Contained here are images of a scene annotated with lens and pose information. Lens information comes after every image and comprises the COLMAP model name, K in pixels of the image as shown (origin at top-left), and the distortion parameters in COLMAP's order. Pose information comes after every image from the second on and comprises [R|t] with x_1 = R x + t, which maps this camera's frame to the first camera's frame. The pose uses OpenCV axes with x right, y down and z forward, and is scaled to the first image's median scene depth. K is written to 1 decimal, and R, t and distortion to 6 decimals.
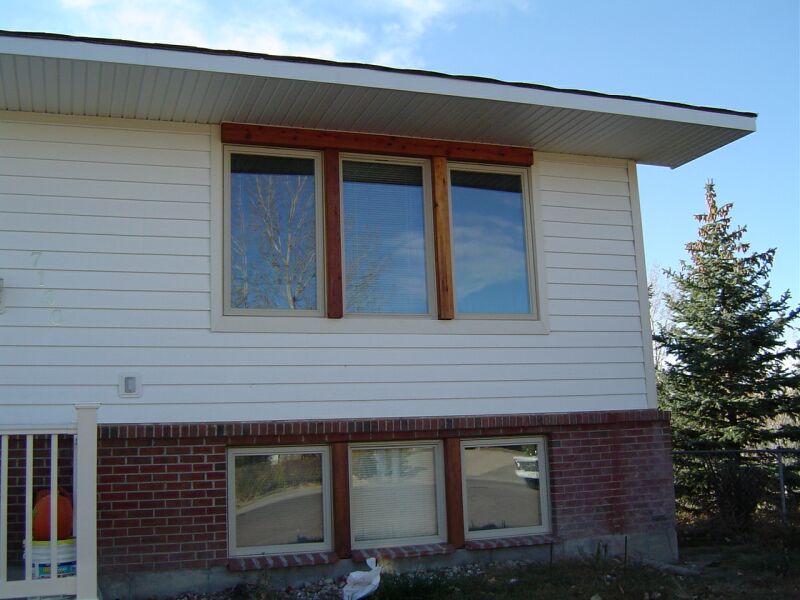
lens RADIAL K [[905.4, 0, 403.5], [0, 905.4, 282.0], [0, 0, 1]] dist [-0.109447, -0.046824]
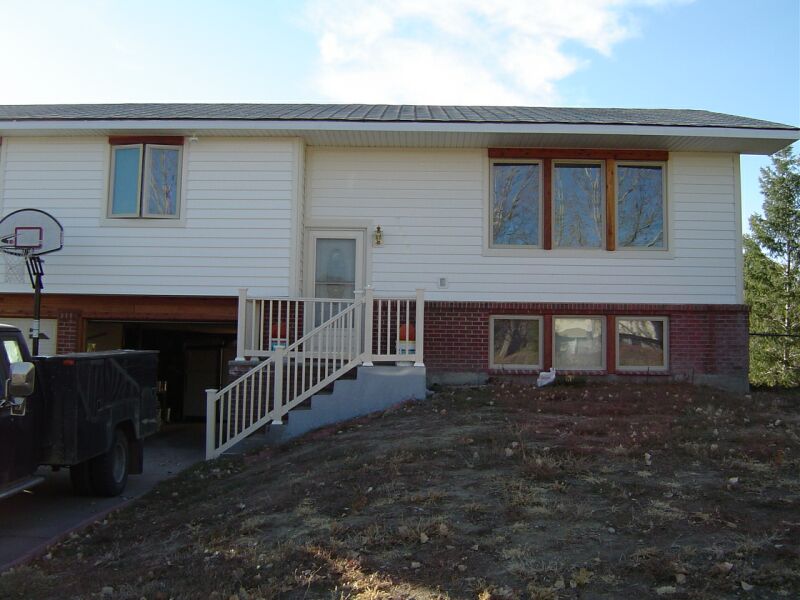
lens RADIAL K [[905.4, 0, 403.5], [0, 905.4, 282.0], [0, 0, 1]] dist [-0.109447, -0.046824]
pose [[0.931447, 0.020618, -0.363294, 0.333342], [0.015029, 0.995362, 0.095022, -0.076956], [0.363568, -0.093967, 0.926816, -0.874561]]
